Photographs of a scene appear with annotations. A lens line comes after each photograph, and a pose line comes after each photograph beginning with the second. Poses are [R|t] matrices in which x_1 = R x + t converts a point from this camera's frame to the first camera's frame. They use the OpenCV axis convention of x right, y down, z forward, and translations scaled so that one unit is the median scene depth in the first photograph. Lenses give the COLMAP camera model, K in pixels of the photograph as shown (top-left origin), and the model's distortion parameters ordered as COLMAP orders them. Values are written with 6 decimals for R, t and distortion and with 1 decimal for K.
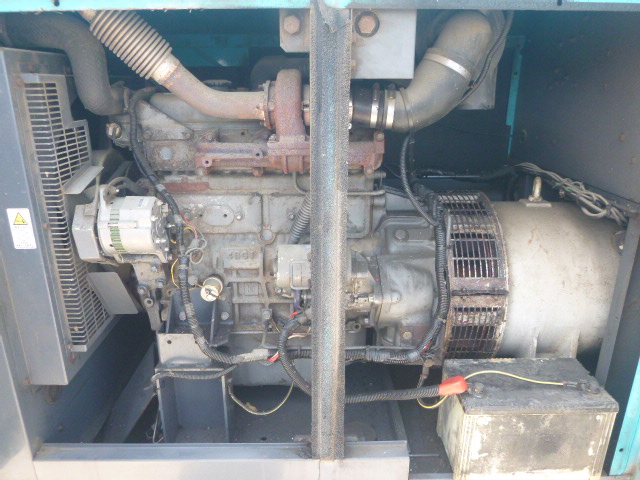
lens RADIAL K [[471.9, 0, 322.0], [0, 471.9, 239.8], [0, 0, 1]] dist [-0.028755, 0.002038]
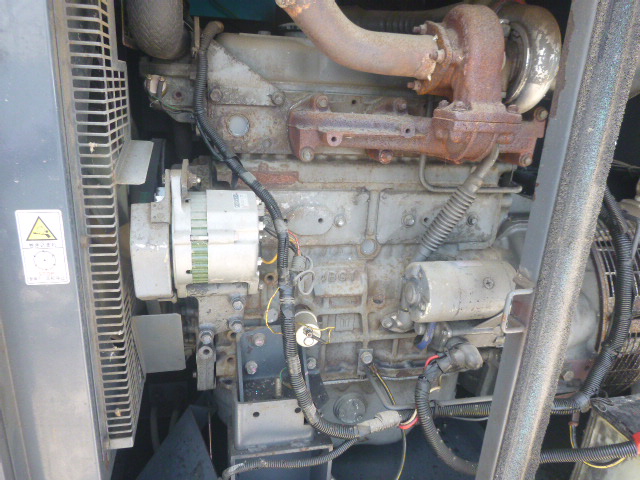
lens RADIAL K [[471.9, 0, 317.8], [0, 471.9, 241.3], [0, 0, 1]] dist [-0.028755, 0.002038]
pose [[0.974070, -0.013394, 0.225852, -0.388824], [0.013171, 0.999910, 0.002494, -0.023902], [-0.225865, 0.000545, 0.974158, 0.346088]]
